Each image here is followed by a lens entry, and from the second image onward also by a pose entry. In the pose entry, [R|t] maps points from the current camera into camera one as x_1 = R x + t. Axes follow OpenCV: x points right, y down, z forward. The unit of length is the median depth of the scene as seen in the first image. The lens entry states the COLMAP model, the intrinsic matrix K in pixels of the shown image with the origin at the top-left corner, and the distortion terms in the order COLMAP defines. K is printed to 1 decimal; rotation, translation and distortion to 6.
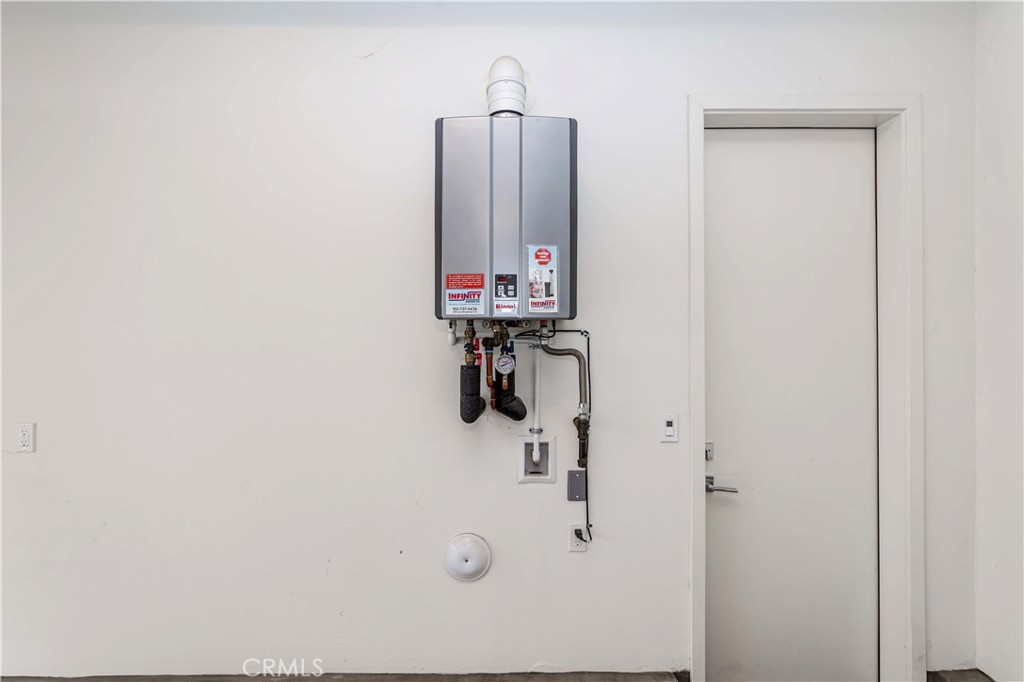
lens RADIAL K [[408.8, 0, 511.7], [0, 408.8, 335.6], [0, 0, 1]] dist [-0.000500, -0.000058]
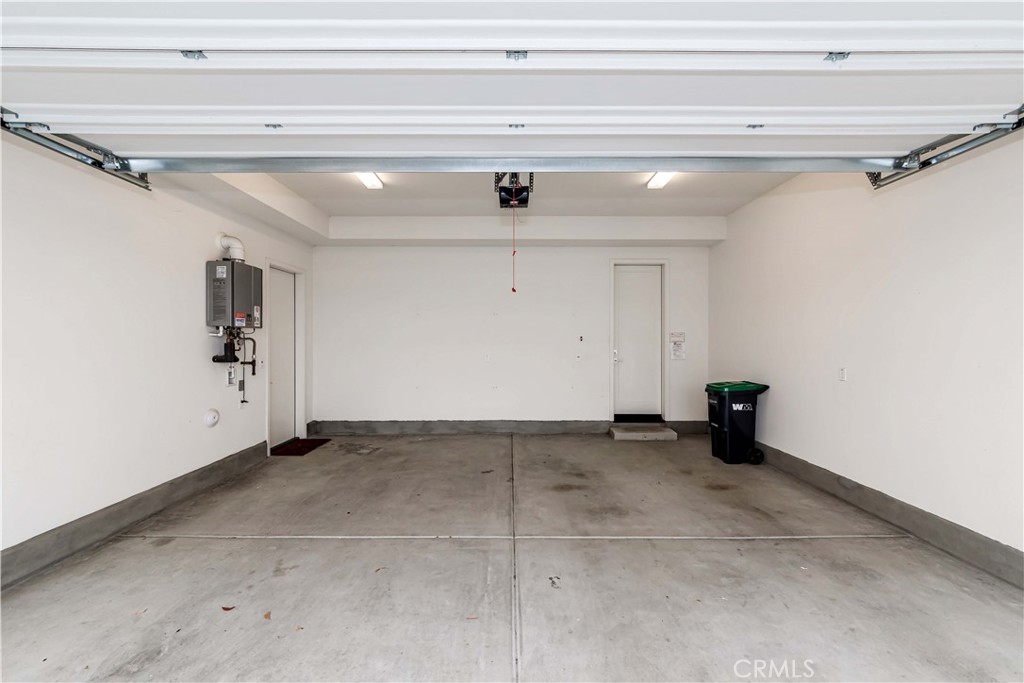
lens RADIAL K [[367.0, 0, 511.3], [0, 367.0, 337.5], [0, 0, 1]] dist [-0.000031, -0.000003]
pose [[-0.006428, -0.003234, 0.999974, -2.448585], [0.004701, 0.999984, 0.003264, 0.031460], [-0.999968, 0.004722, -0.006413, -0.888005]]
